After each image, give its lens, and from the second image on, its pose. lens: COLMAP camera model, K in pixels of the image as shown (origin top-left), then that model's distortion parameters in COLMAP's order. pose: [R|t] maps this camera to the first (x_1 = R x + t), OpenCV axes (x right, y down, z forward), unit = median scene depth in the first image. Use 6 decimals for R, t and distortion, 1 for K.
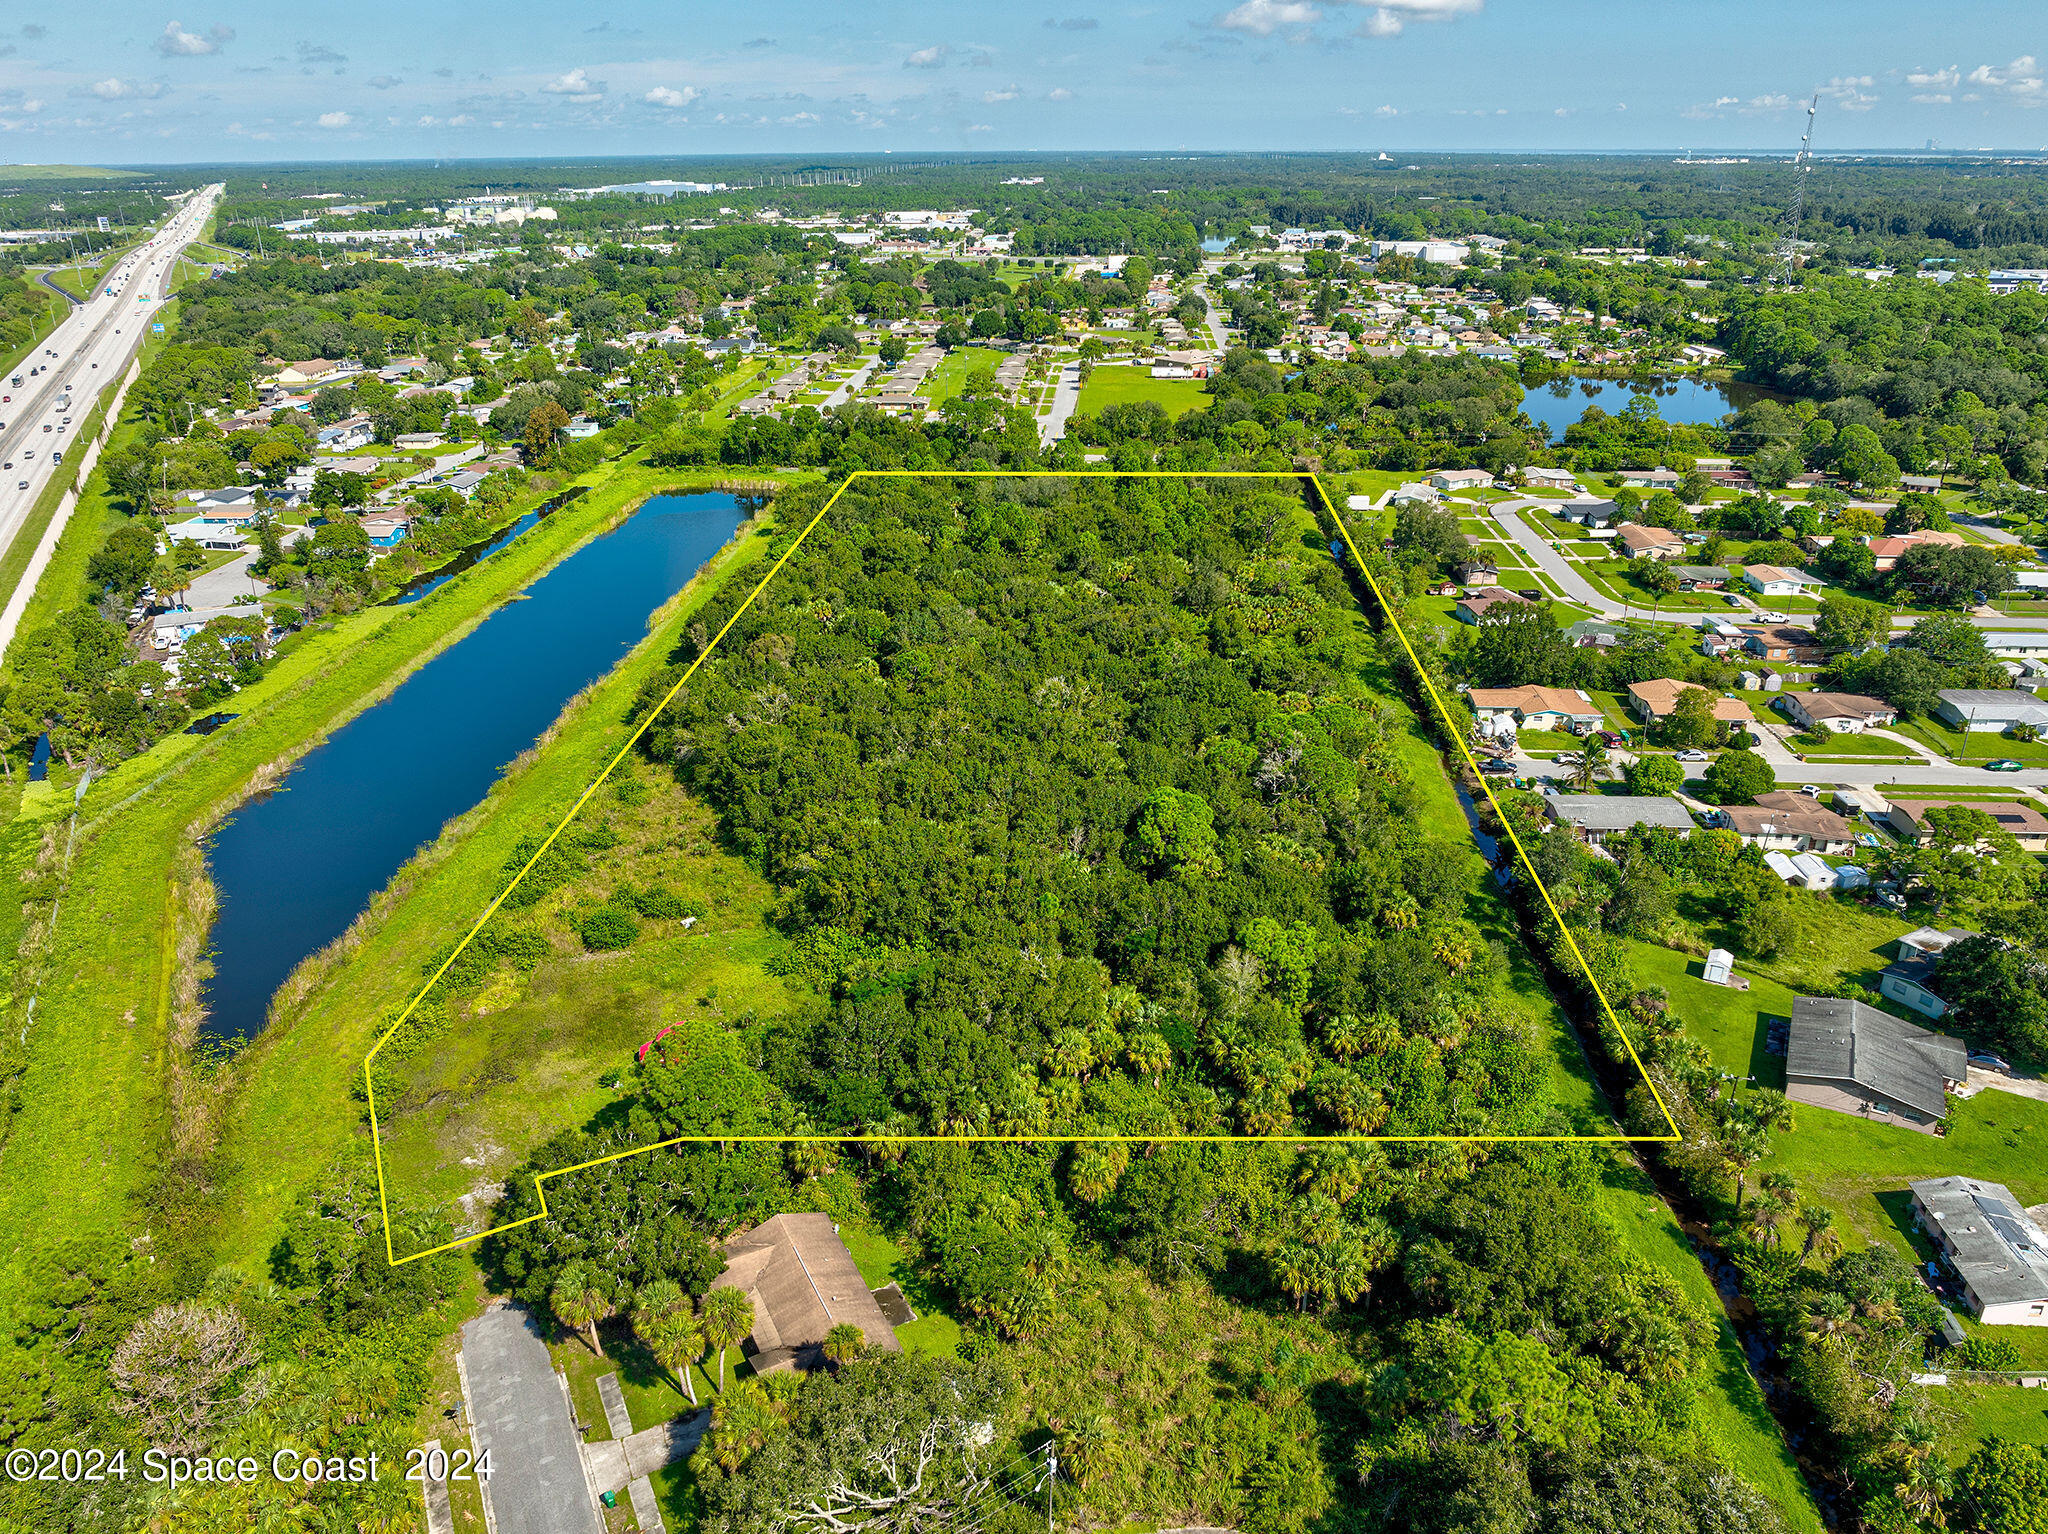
lens RADIAL K [[1435.7, 0, 1024.0], [0, 1435.7, 767.0], [0, 0, 1]] dist [-0.030968, 0.014733]
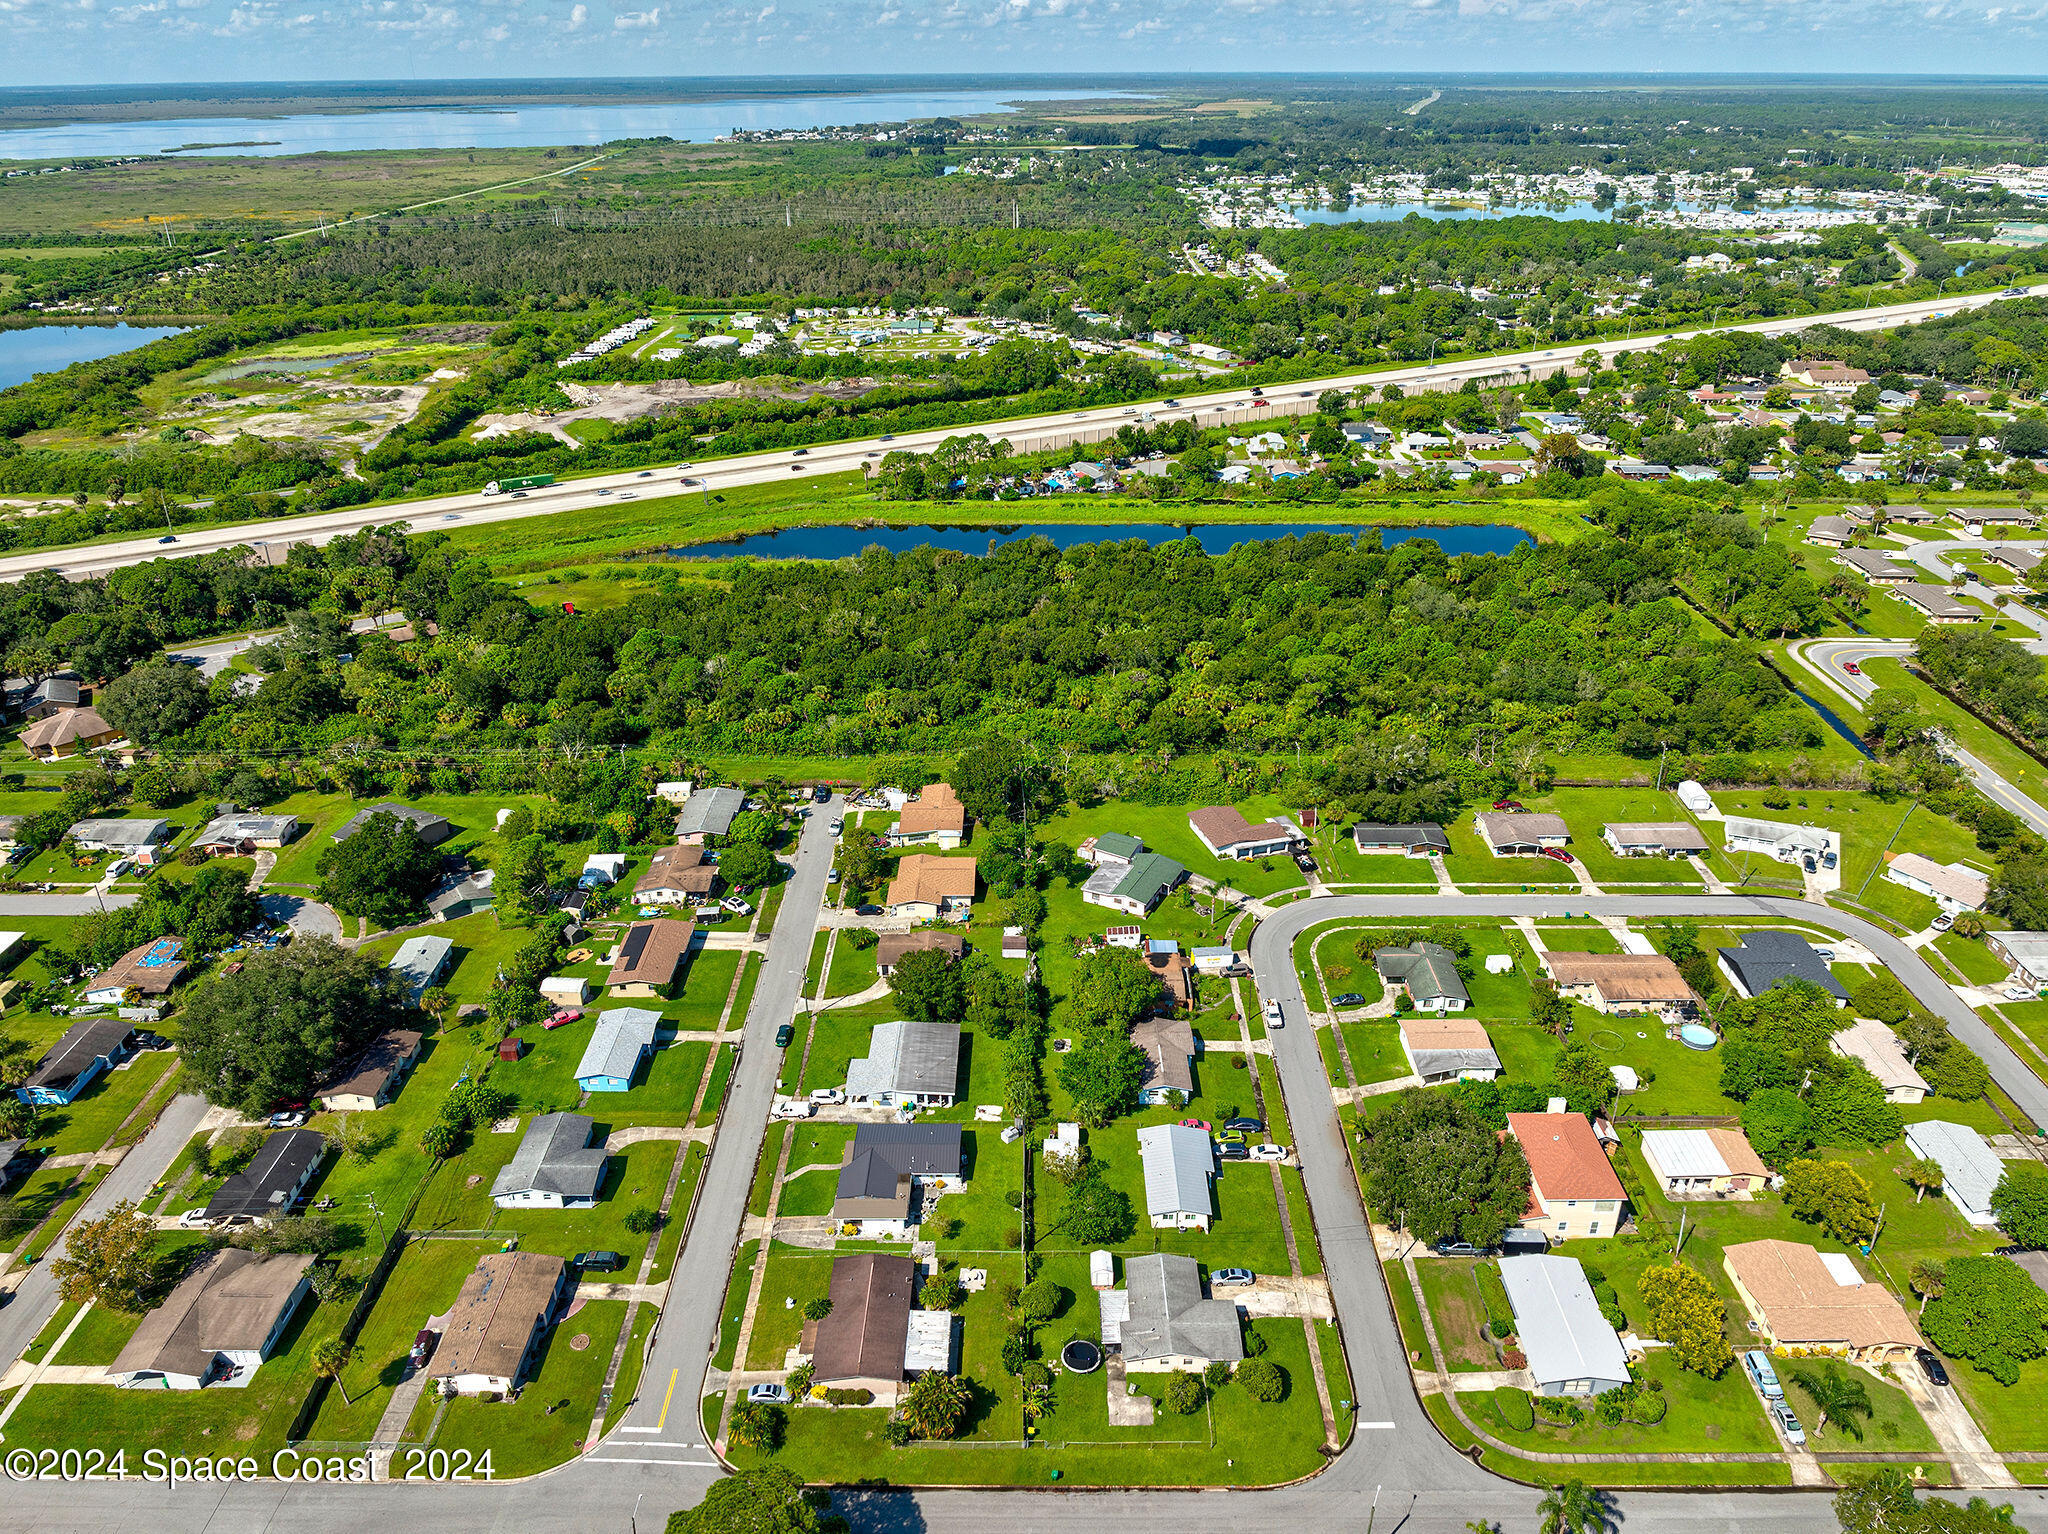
lens RADIAL K [[1435.7, 0, 1024.0], [0, 1435.7, 767.0], [0, 0, 1]] dist [-0.030968, 0.014733]
pose [[0.042196, 0.434372, -0.899745, 1.034744], [-0.397995, 0.833320, 0.383638, -0.406361], [0.916417, 0.341905, 0.208041, 0.621642]]
